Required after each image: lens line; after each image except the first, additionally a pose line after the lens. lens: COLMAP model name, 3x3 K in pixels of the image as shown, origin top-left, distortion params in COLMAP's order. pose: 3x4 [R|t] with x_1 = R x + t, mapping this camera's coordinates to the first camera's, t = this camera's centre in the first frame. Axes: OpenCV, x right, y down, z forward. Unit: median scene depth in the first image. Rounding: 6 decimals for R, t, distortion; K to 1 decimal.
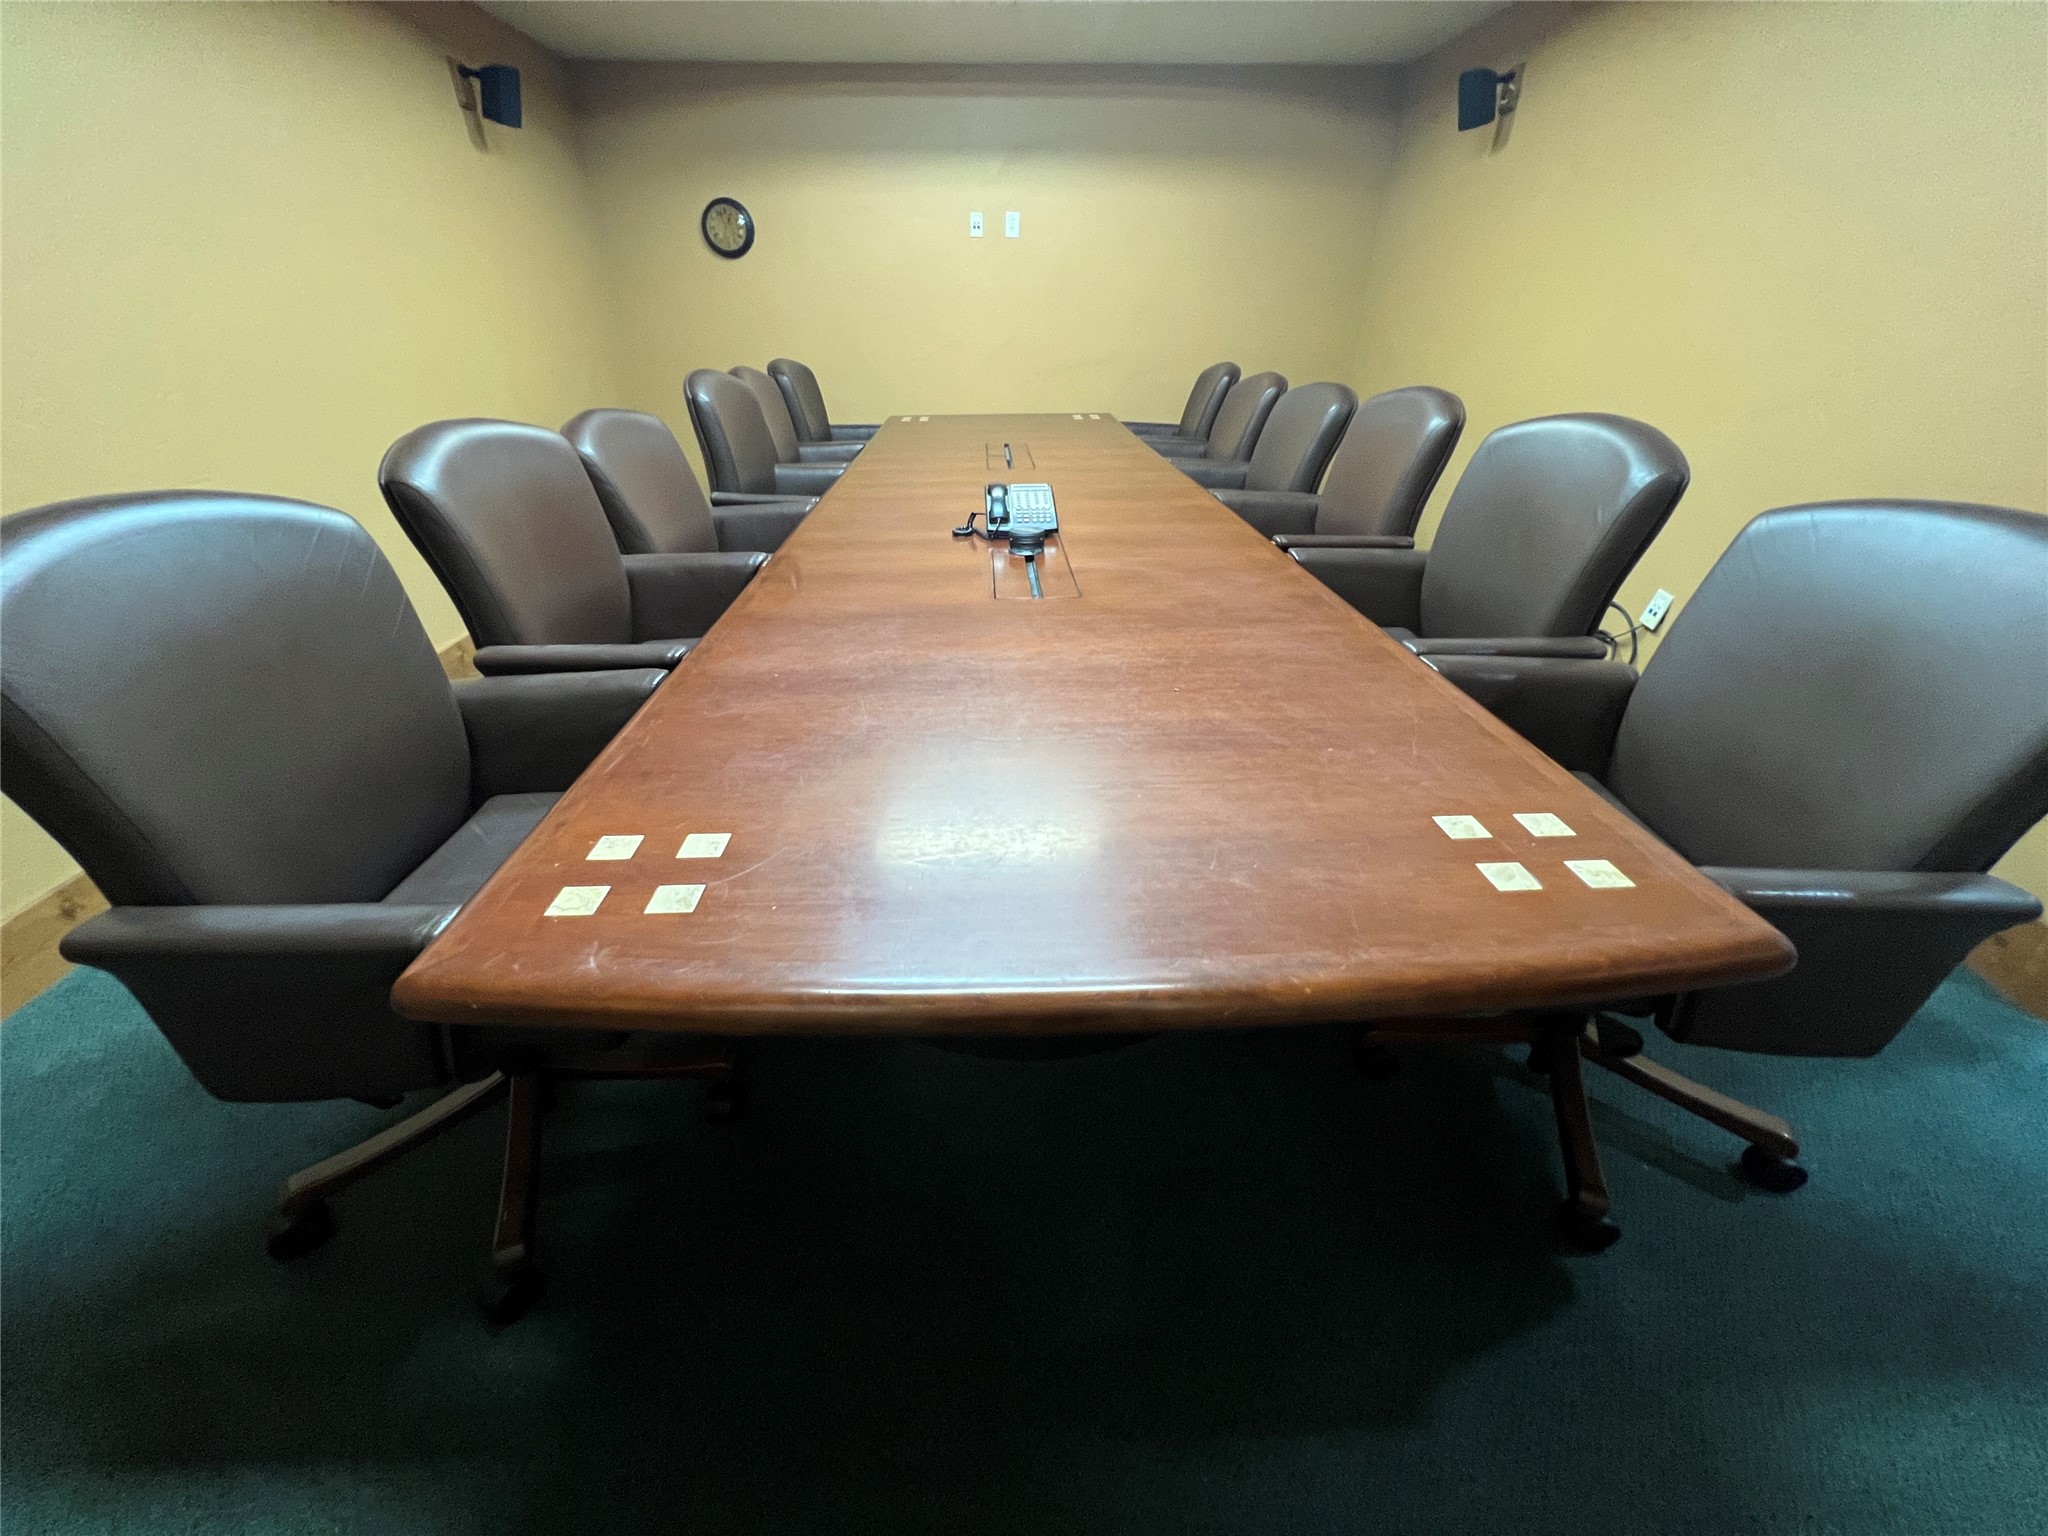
lens RADIAL K [[830.4, 0, 1022.8], [0, 830.4, 770.5], [0, 0, 1]] dist [-0.003407, 0.000211]
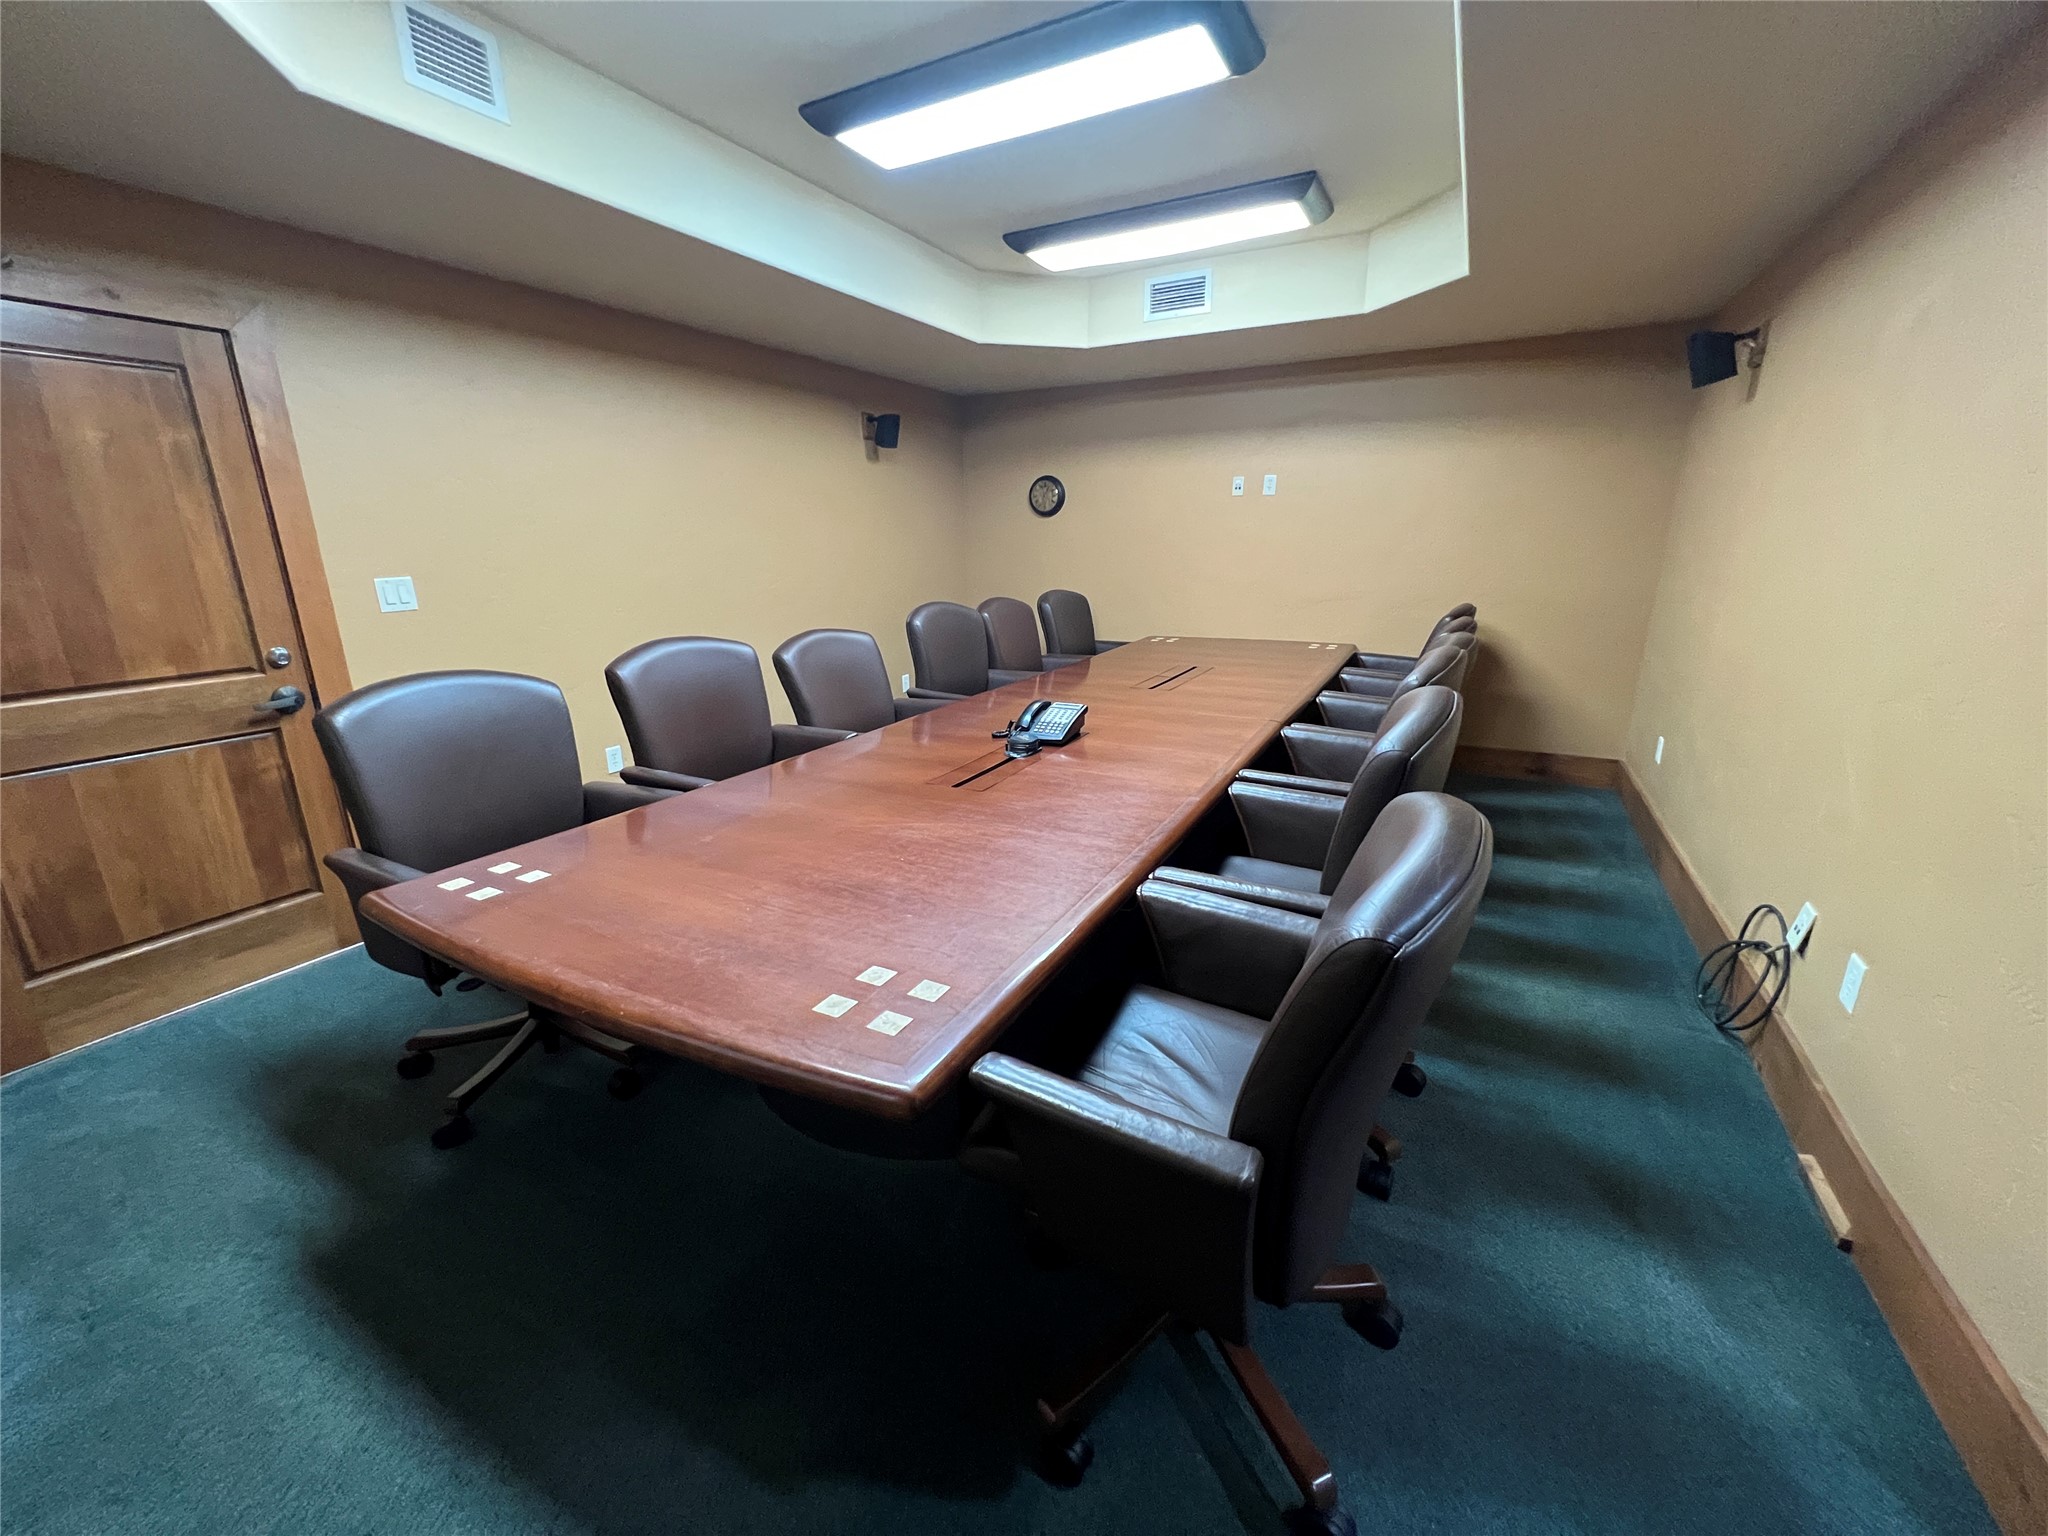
lens RADIAL K [[830.4, 0, 1025.1], [0, 830.4, 767.2], [0, 0, 1]] dist [-0.003407, 0.000211]
pose [[0.861453, 0.129922, -0.490937, 0.329605], [-0.236815, 0.957948, -0.162030, -0.023458], [0.449241, 0.255843, 0.855995, -0.031298]]
